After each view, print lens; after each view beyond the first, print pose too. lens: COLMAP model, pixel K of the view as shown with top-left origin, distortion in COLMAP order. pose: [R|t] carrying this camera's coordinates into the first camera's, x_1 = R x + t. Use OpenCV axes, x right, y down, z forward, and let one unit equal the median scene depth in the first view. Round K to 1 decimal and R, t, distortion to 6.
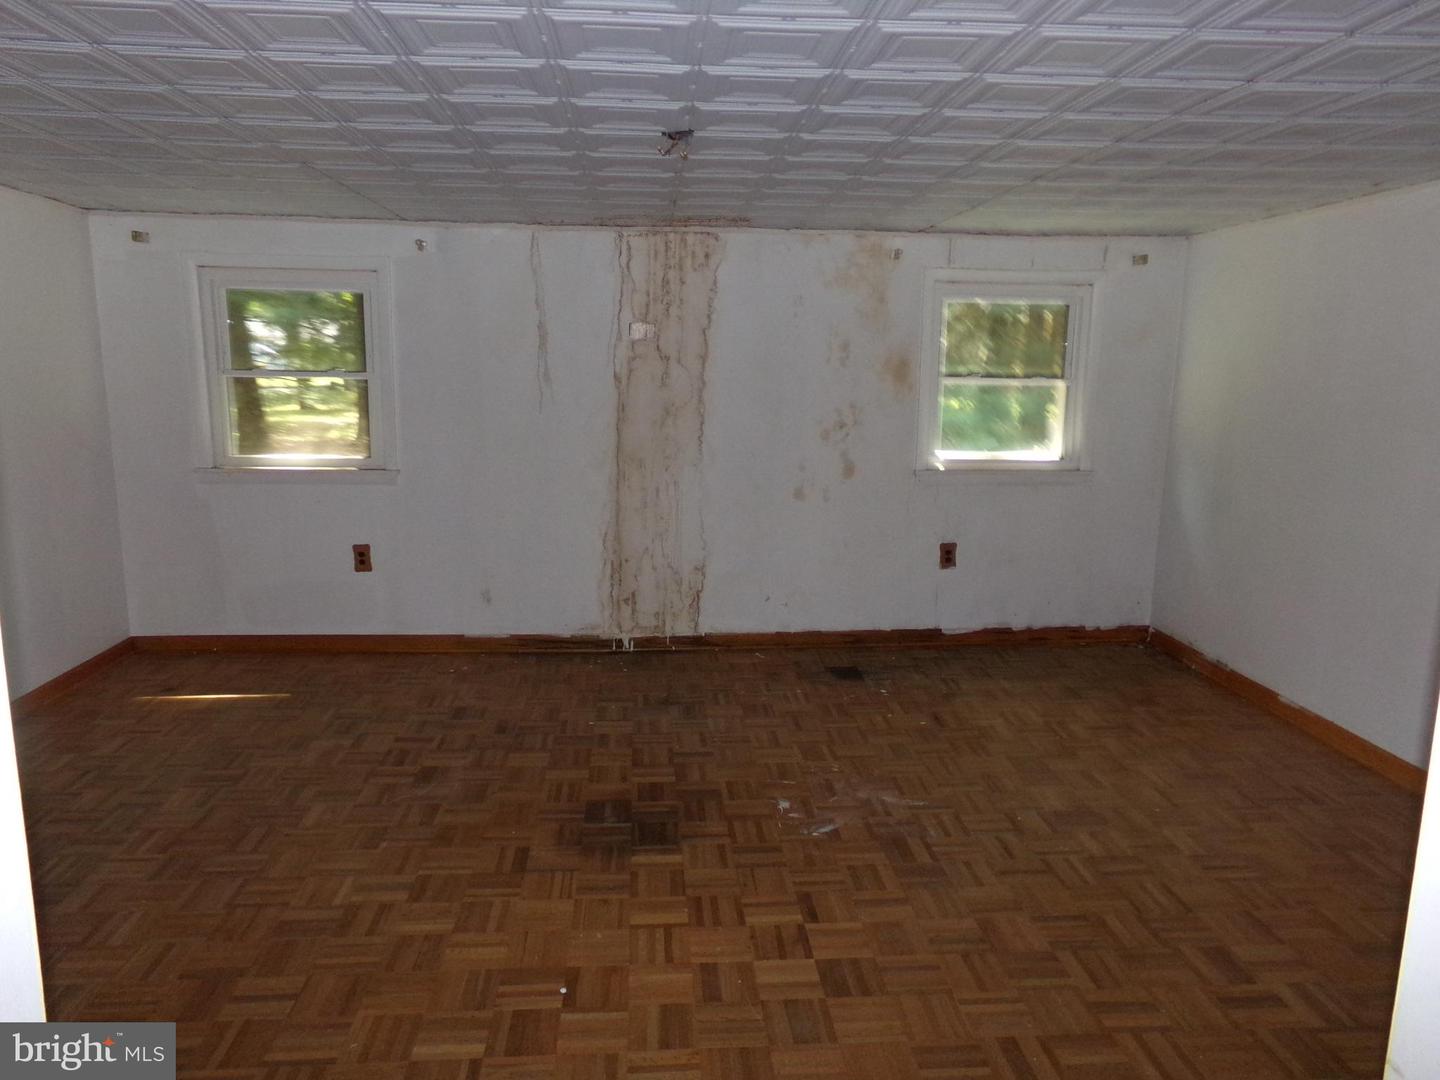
lens RADIAL K [[972.9, 0, 718.1], [0, 972.9, 532.0], [0, 0, 1]] dist [-0.026506, 0.025369]
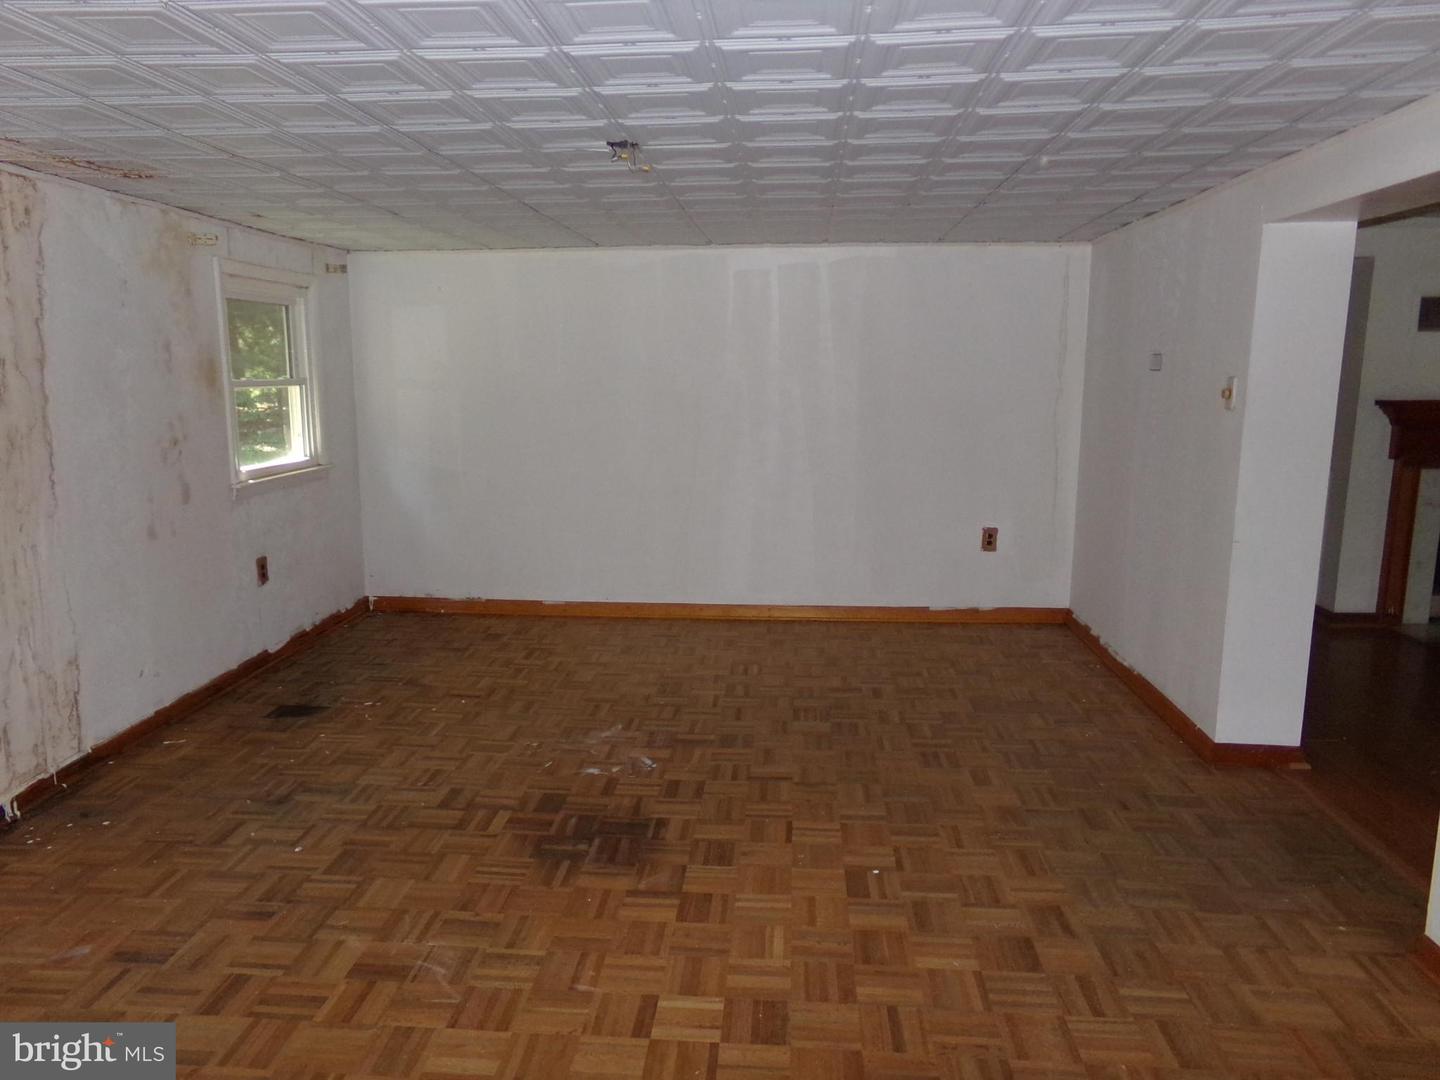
lens RADIAL K [[972.9, 0, 685.1], [0, 972.9, 547.6], [0, 0, 1]] dist [-0.026506, 0.025369]
pose [[0.162431, -0.186733, 0.968890, -0.643705], [0.164401, 0.973326, 0.160027, -0.086329], [-0.972928, 0.133293, 0.188797, 0.452362]]
